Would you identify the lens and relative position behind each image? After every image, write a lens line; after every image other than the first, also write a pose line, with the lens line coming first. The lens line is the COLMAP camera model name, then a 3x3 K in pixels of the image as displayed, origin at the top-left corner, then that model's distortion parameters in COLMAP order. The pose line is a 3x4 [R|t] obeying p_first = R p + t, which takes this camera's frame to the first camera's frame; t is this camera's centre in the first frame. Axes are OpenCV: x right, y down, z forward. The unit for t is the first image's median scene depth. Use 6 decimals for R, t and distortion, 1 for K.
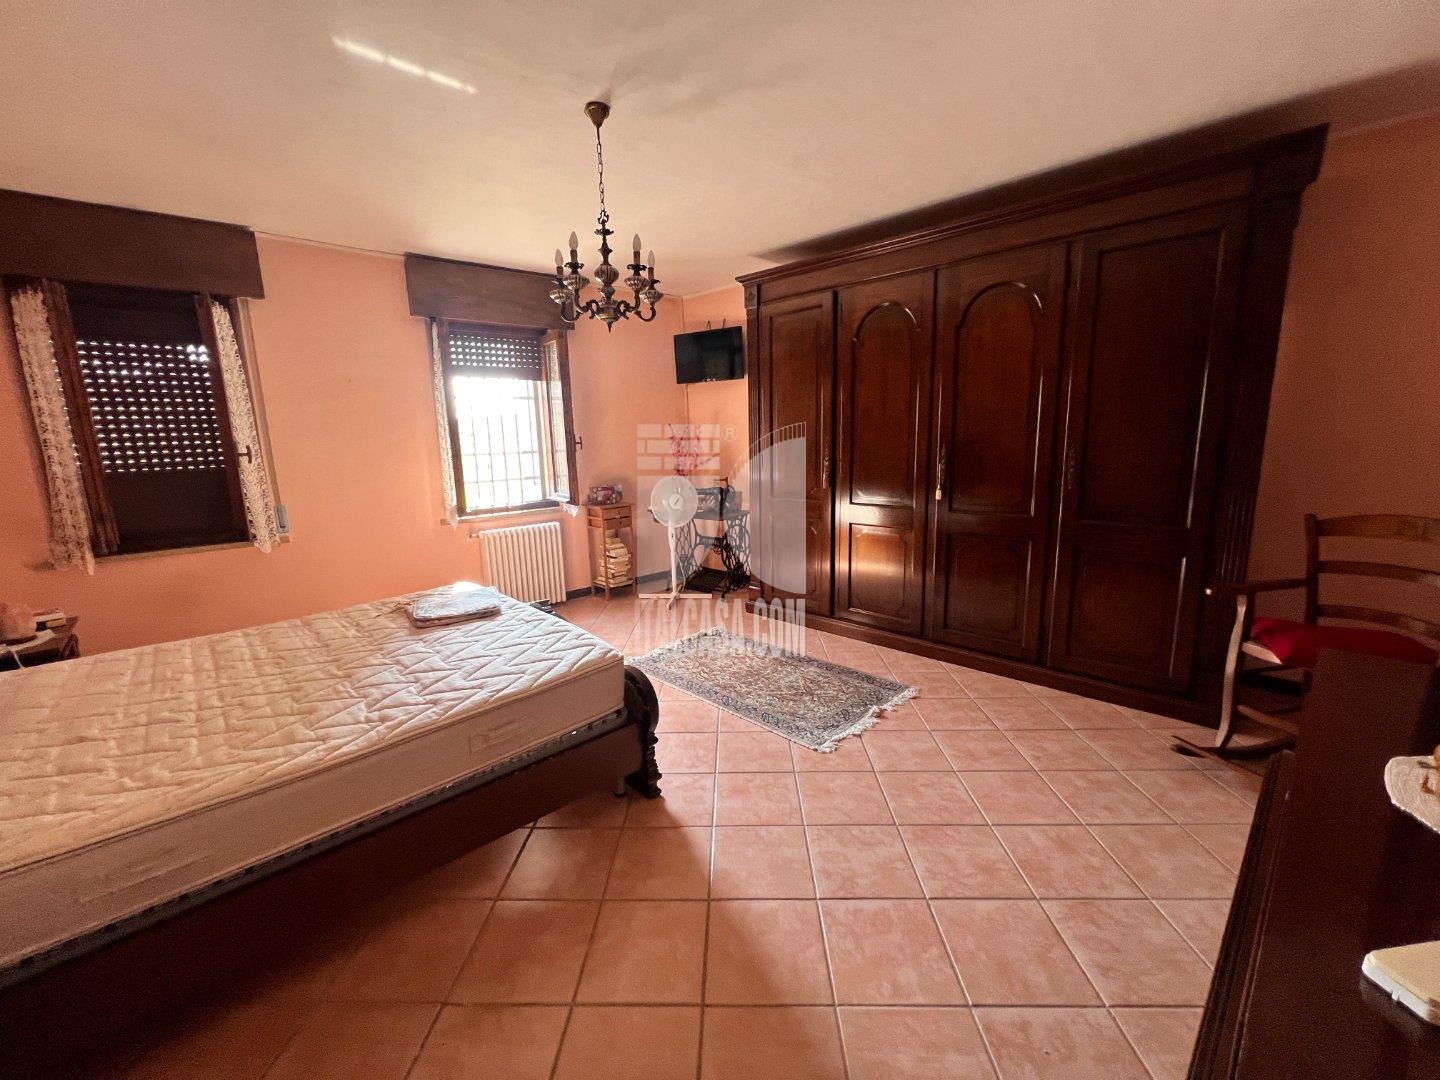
lens RADIAL K [[580.0, 0, 717.0], [0, 580.0, 536.3], [0, 0, 1]] dist [0.000775, -0.000240]
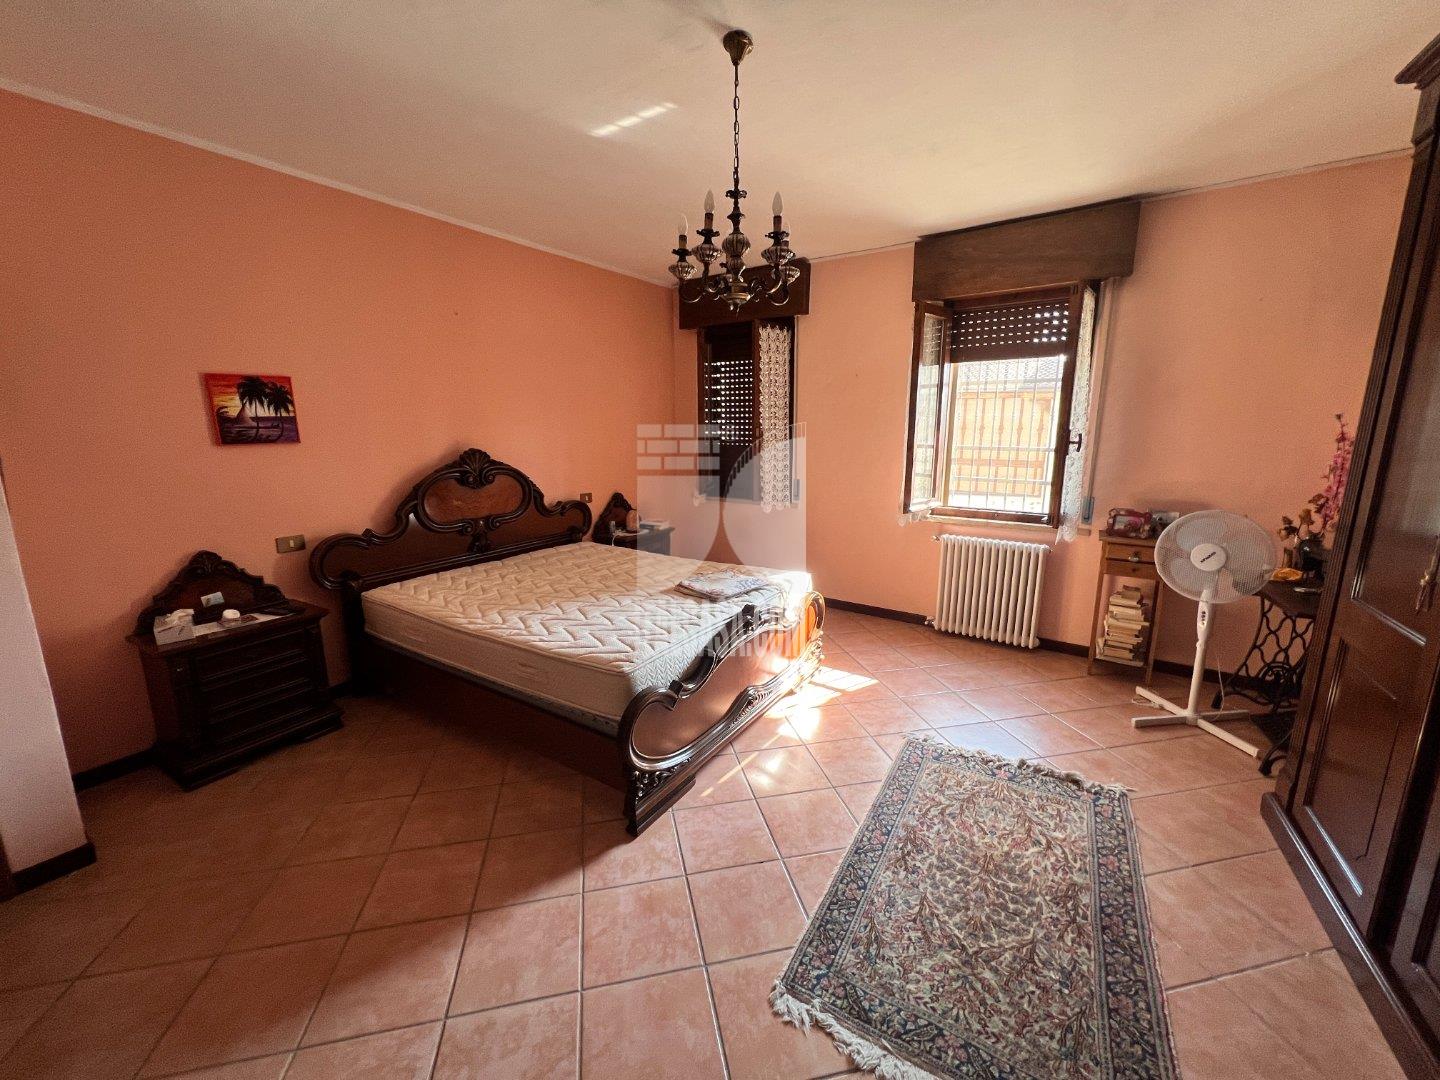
lens RADIAL K [[580.0, 0, 717.6], [0, 580.0, 534.4], [0, 0, 1]] dist [0.000775, -0.000240]
pose [[0.245162, 0.208492, -0.946798, 0.644959], [-0.176758, 0.969846, 0.167797, -0.175243], [0.953232, 0.126217, 0.274622, 0.757552]]
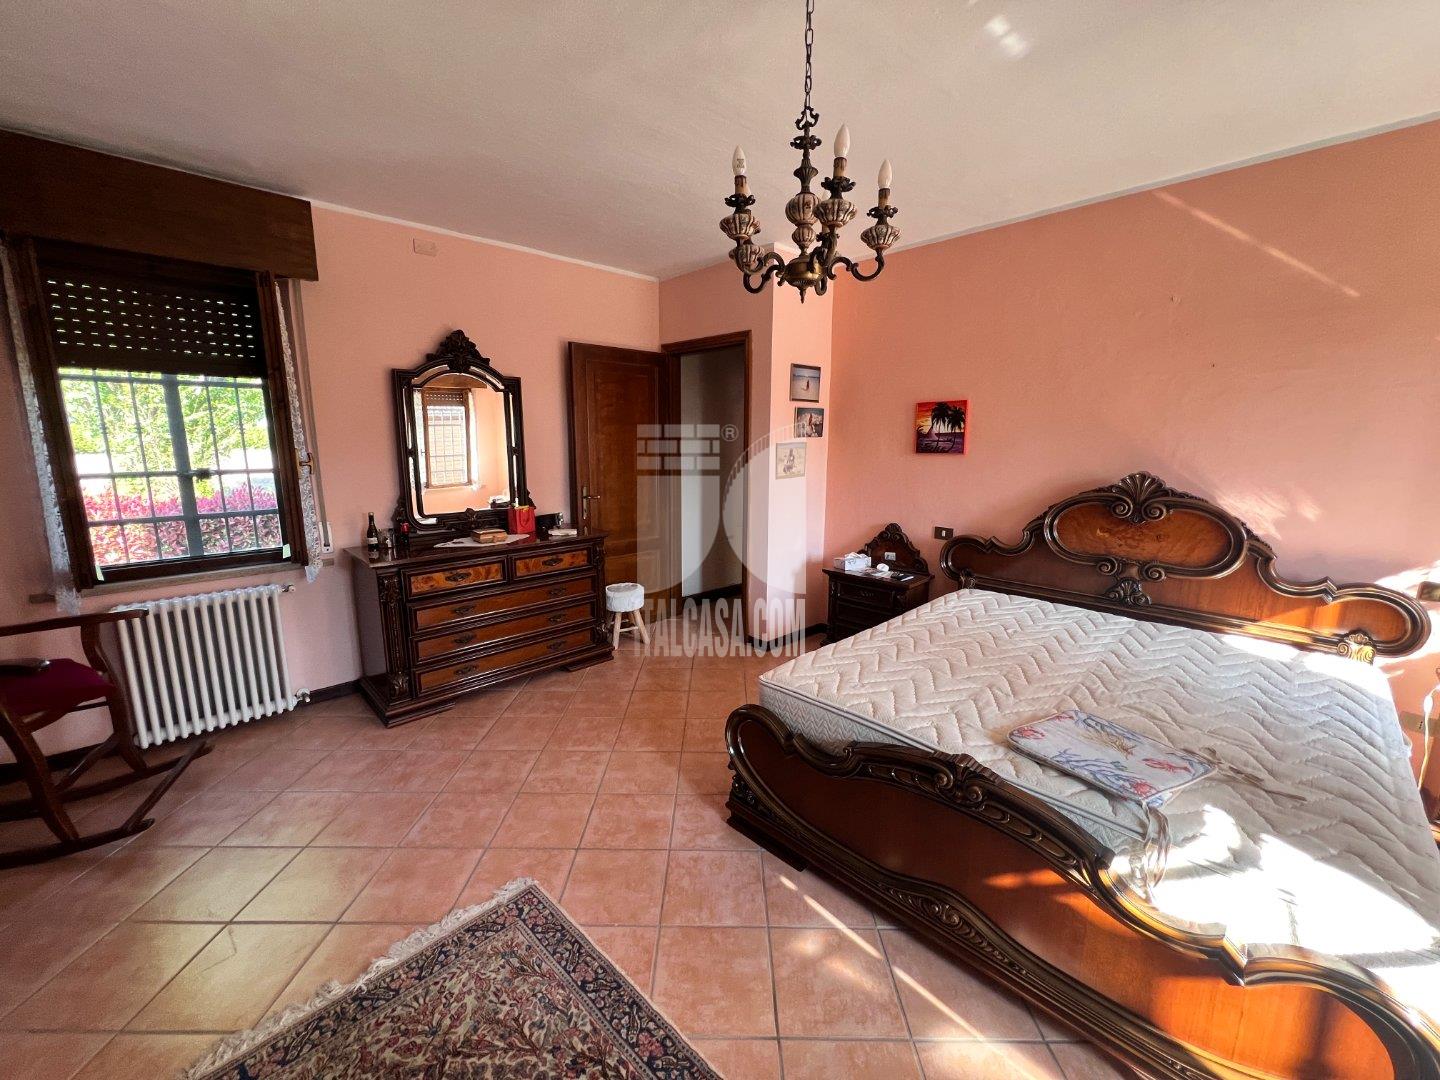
lens RADIAL K [[580.0, 0, 718.6], [0, 580.0, 537.1], [0, 0, 1]] dist [0.000775, -0.000240]
pose [[-0.999448, 0.024400, -0.022547, -0.061527], [0.014990, 0.936863, 0.349375, -0.321052], [0.029648, 0.348844, -0.936712, 1.619013]]
